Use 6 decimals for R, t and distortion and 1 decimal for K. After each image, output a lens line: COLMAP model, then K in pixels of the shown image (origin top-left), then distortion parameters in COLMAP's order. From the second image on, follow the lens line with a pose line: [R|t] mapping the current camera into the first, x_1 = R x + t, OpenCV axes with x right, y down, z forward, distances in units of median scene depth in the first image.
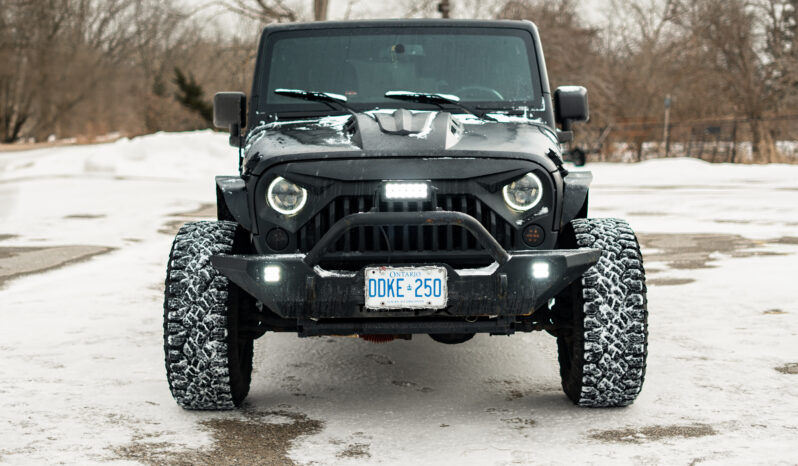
lens RADIAL K [[1245.9, 0, 399.0], [0, 1245.9, 233.0], [0, 0, 1]] dist [-0.011082, 0.011982]
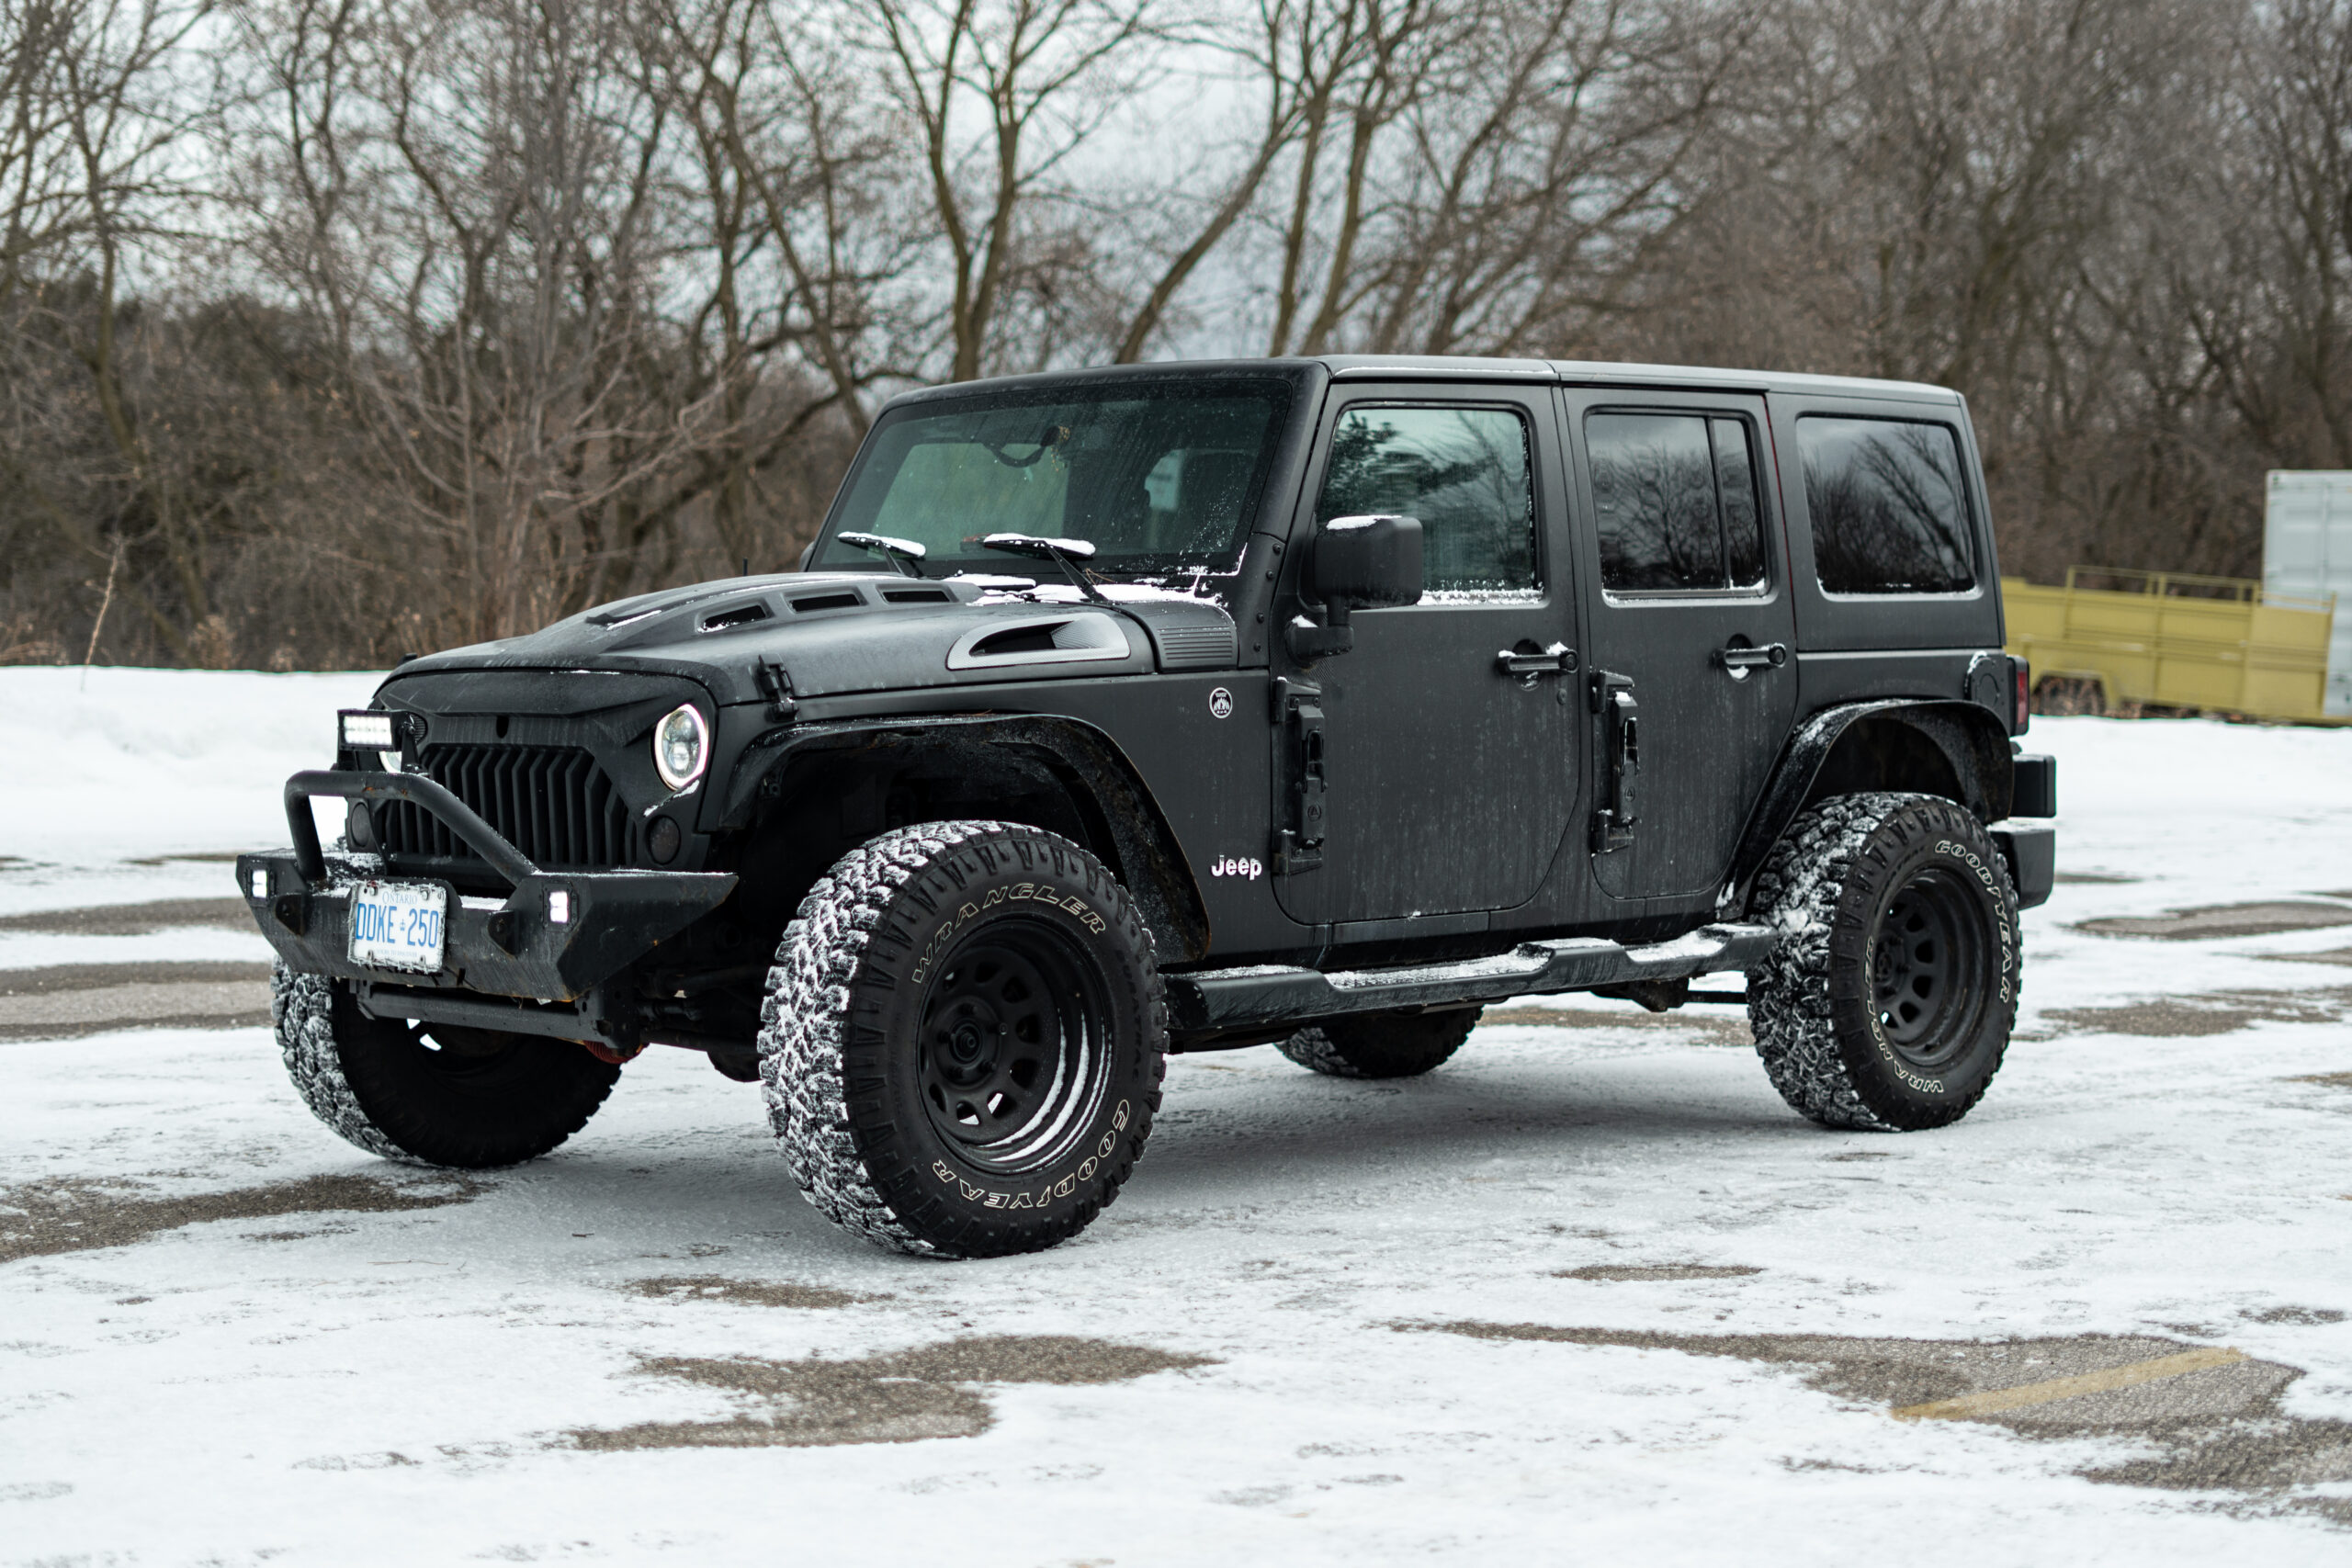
lens RADIAL K [[3753.3, 0, 1176.0], [0, 3753.3, 784.0], [0, 0, 1]] dist [-0.002722, -0.020585]
pose [[0.696794, 0.033585, -0.716485, 1.224613], [-0.070062, 0.997313, -0.021389, -0.002183], [0.713842, 0.065102, 0.697275, 0.156500]]
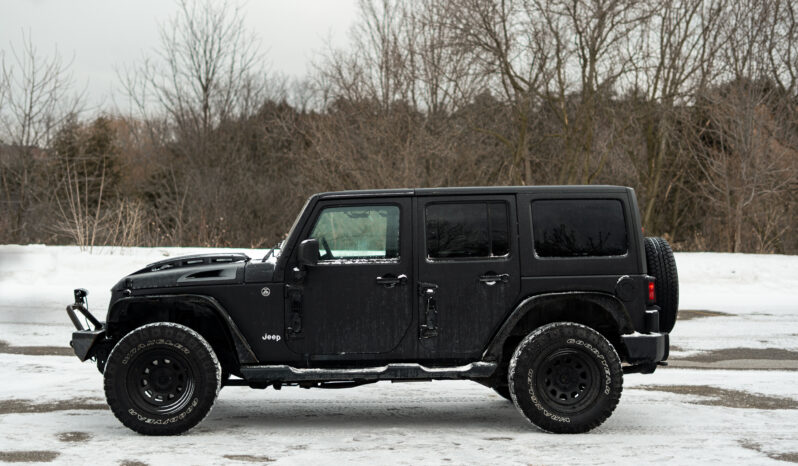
lens RADIAL K [[1245.9, 0, 399.0], [0, 1245.9, 233.0], [0, 0, 1]] dist [-0.011082, 0.011982]
pose [[0.073172, 0.013617, -0.997226, 2.019257], [-0.087252, 0.996160, 0.007201, -0.193008], [0.993495, 0.086483, 0.074079, 1.327851]]
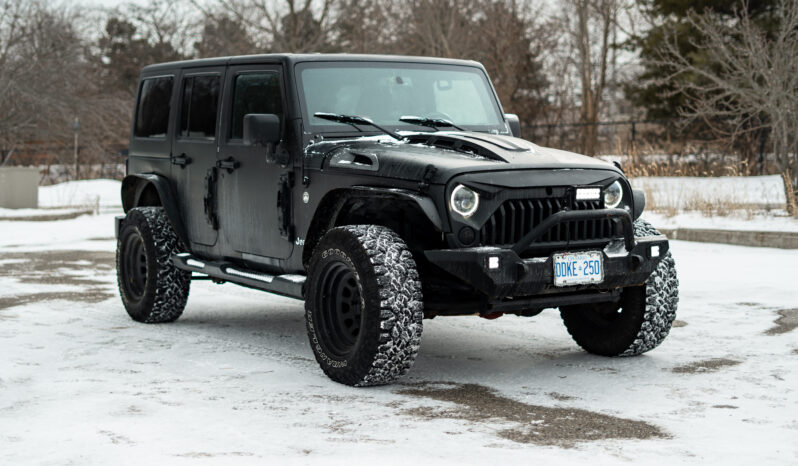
lens RADIAL K [[1245.9, 0, 399.0], [0, 1245.9, 233.0], [0, 0, 1]] dist [-0.011082, 0.011982]
pose [[0.856193, -0.030763, 0.515740, -0.776863], [0.040268, 0.999163, -0.007253, 0.008266], [-0.515085, 0.026978, 0.856715, -0.020647]]
